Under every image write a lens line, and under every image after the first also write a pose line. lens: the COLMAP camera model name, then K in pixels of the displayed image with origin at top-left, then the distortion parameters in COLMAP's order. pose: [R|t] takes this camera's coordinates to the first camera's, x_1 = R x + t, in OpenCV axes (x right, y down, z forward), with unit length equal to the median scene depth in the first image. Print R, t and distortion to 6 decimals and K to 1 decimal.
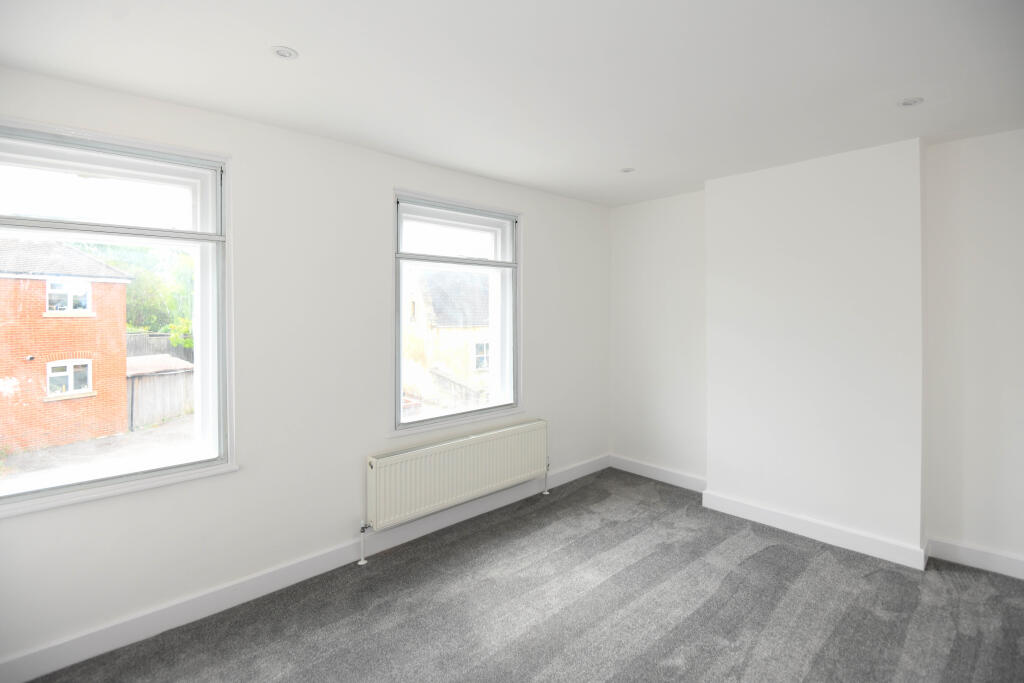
lens RADIAL K [[491.3, 0, 522.8], [0, 491.3, 307.9], [0, 0, 1]] dist [-0.029979, 0.000206]
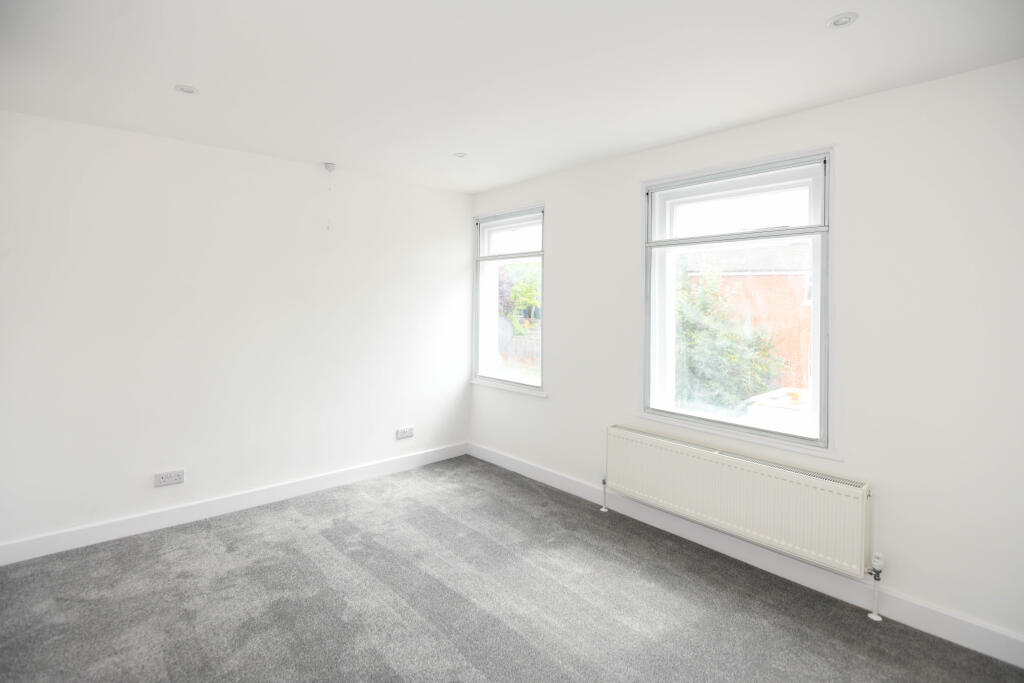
lens RADIAL K [[491.3, 0, 522.8], [0, 491.3, 307.9], [0, 0, 1]] dist [-0.029979, 0.000206]
pose [[-0.047707, 0.019379, -0.998673, 0.770052], [-0.001671, 0.999809, 0.019481, 0.006179], [0.998860, 0.002598, -0.047666, 0.761082]]
